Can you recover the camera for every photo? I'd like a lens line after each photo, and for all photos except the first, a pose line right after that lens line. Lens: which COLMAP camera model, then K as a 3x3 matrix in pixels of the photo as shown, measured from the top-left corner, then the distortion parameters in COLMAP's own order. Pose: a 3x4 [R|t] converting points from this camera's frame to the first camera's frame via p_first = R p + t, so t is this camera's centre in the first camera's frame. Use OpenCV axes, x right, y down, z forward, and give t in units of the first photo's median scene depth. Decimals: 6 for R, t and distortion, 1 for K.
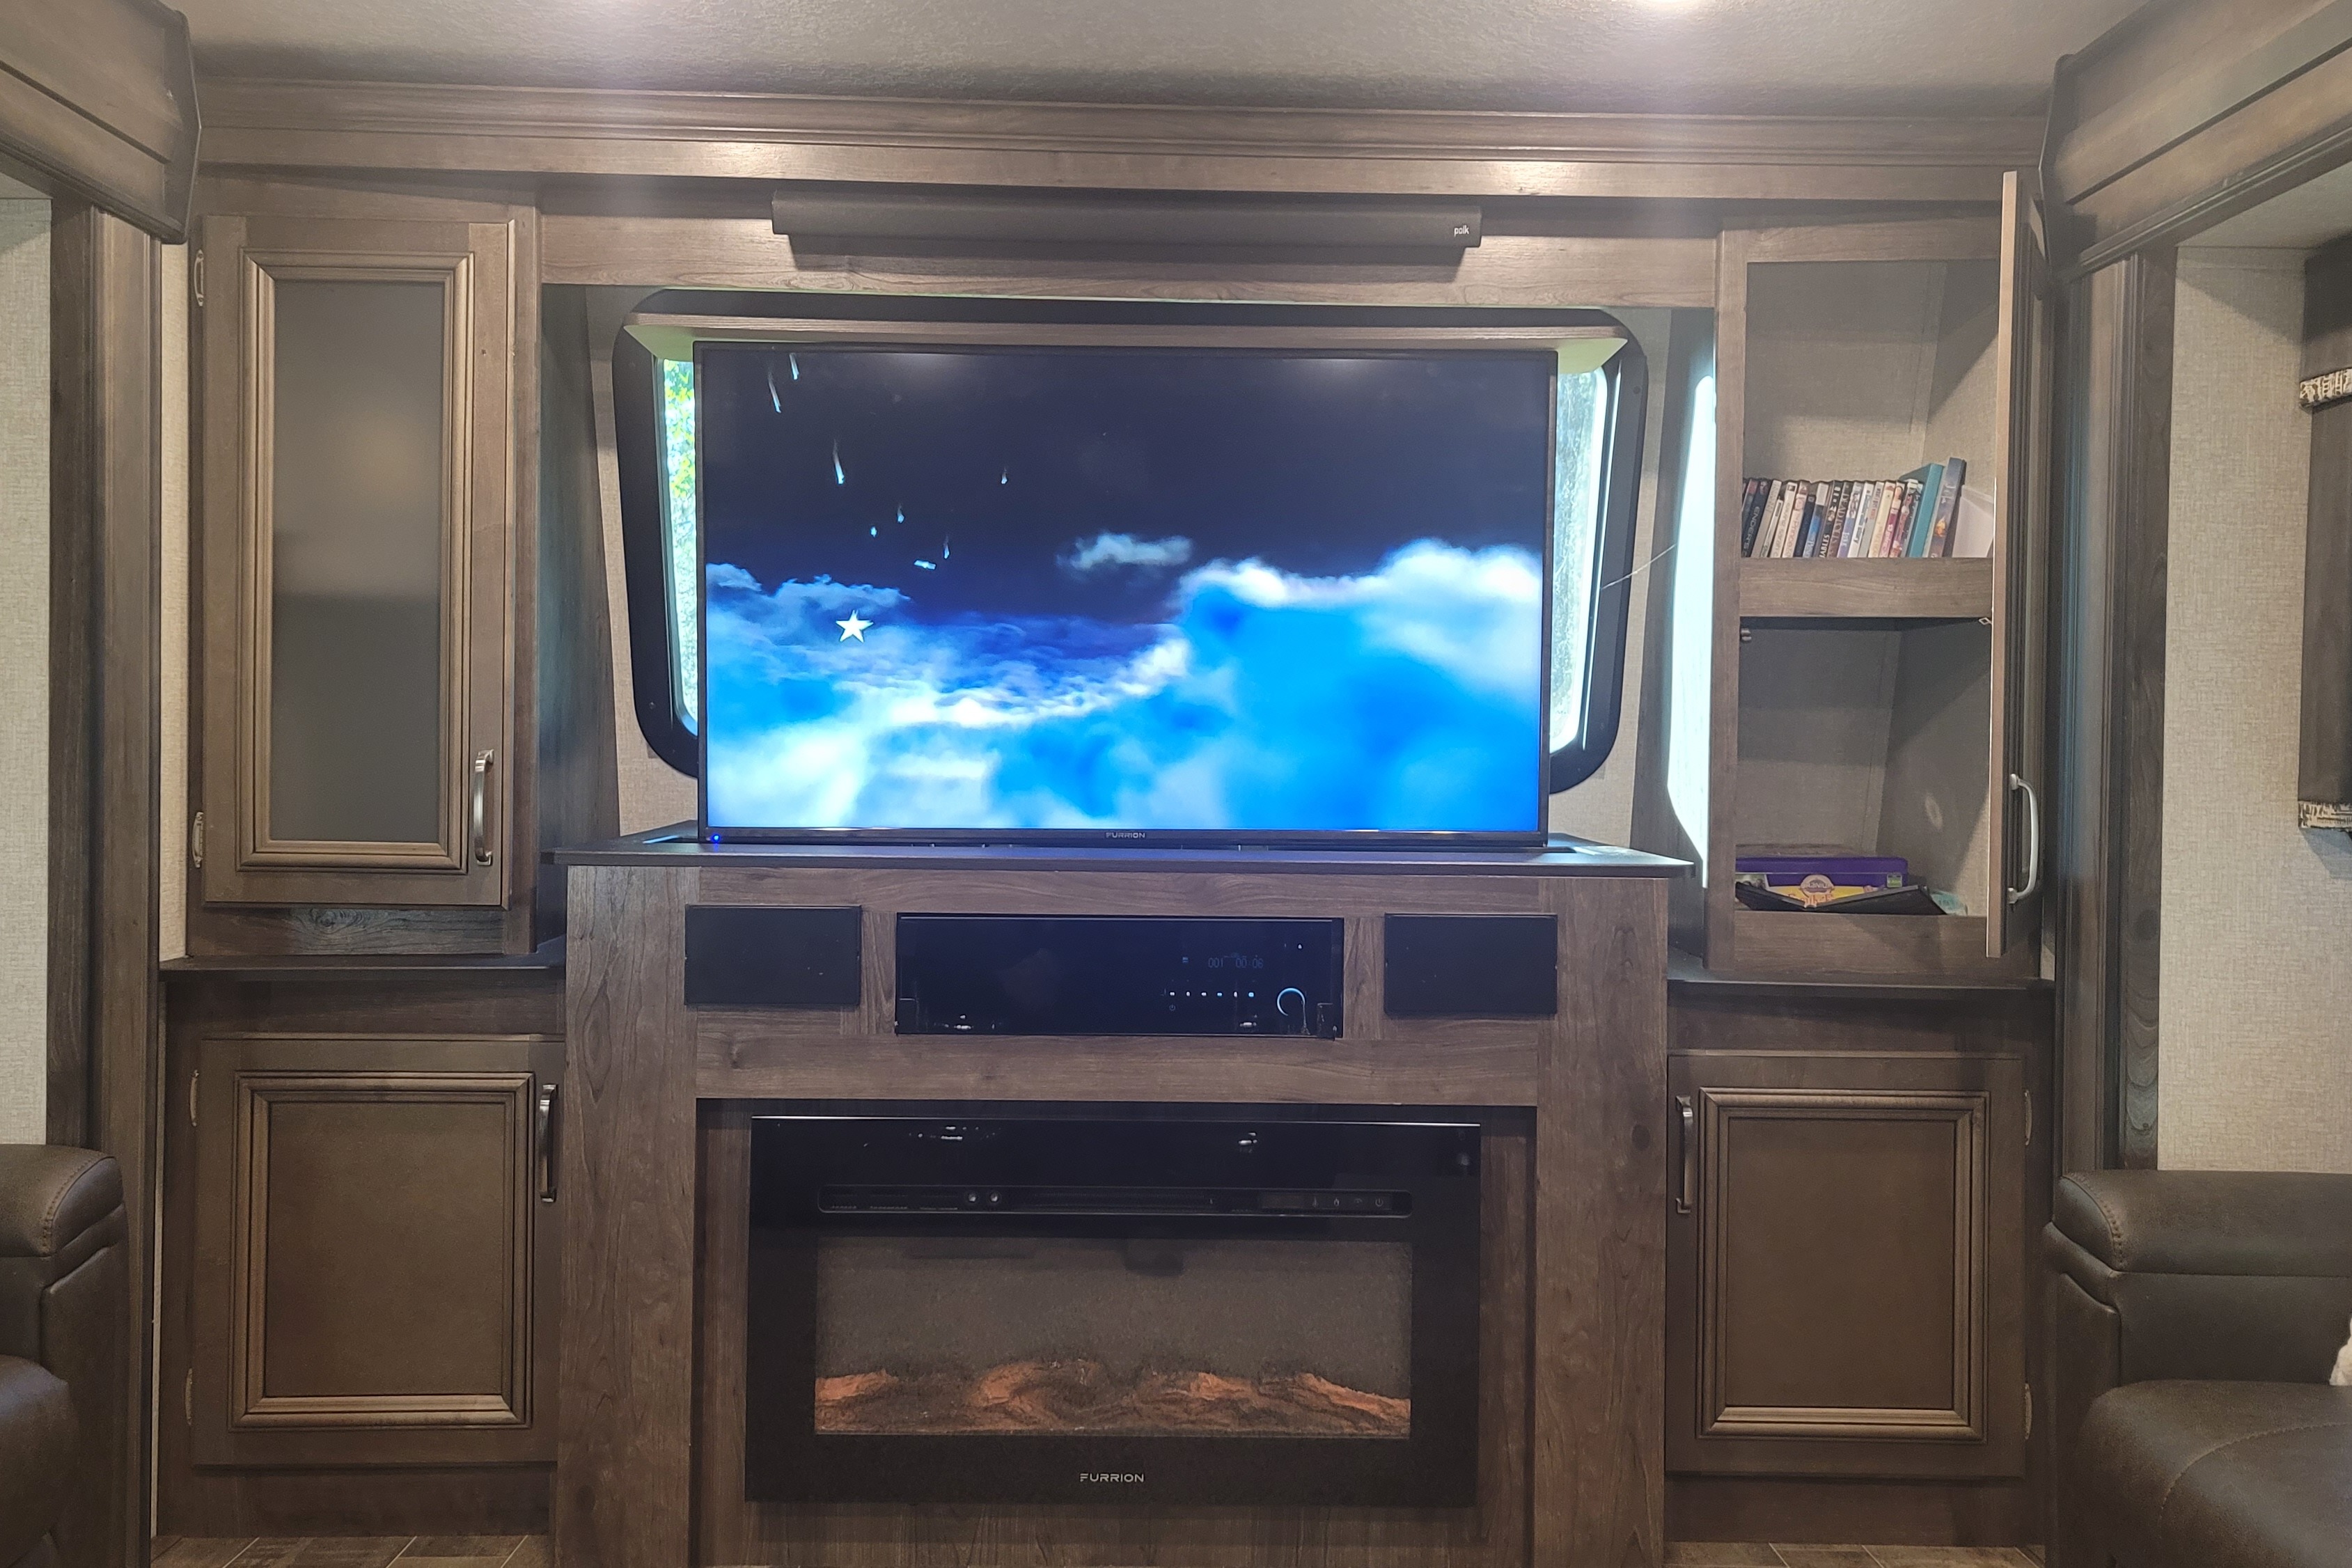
lens RADIAL K [[2045.5, 0, 1172.5], [0, 2045.5, 744.6], [0, 0, 1]] dist [0.047355, -0.008253]
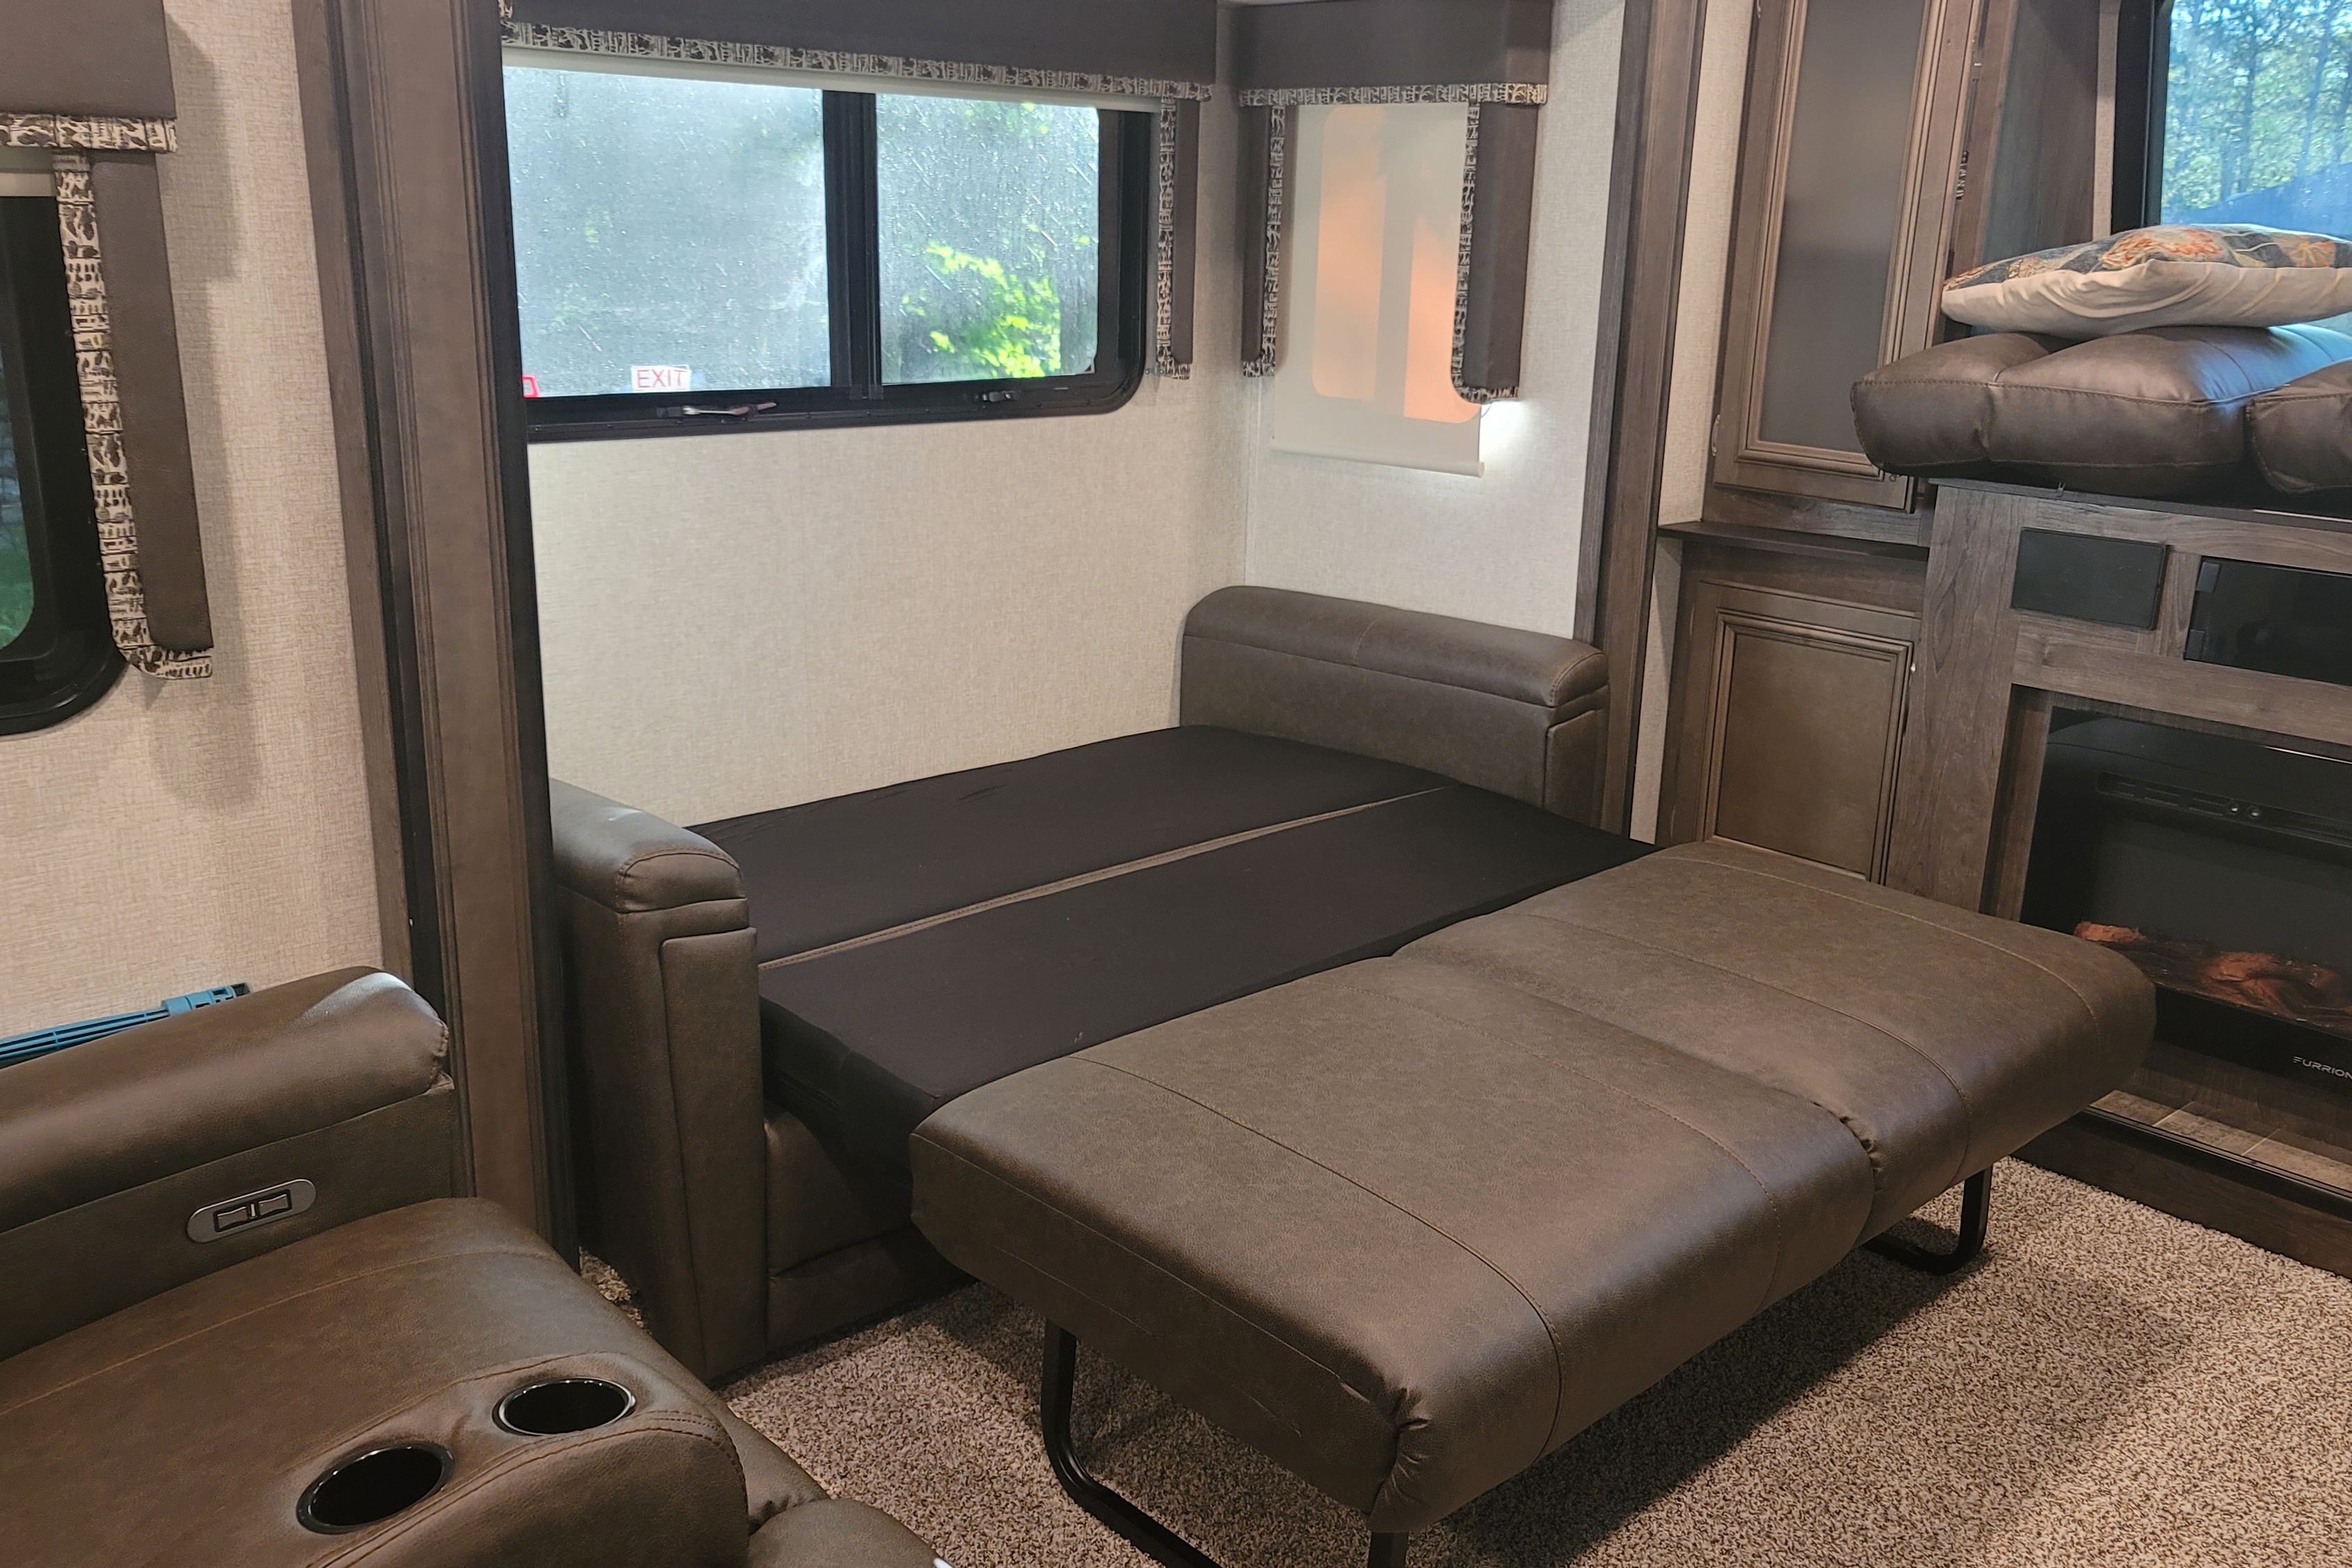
lens RADIAL K [[2045.5, 0, 1177.5], [0, 2045.5, 786.9], [0, 0, 1]] dist [0.047355, -0.008253]
pose [[0.666011, 0.207385, -0.716533, 0.340528], [-0.020136, 0.965224, 0.260647, -0.083140], [0.745670, -0.159166, 0.647026, -0.199514]]
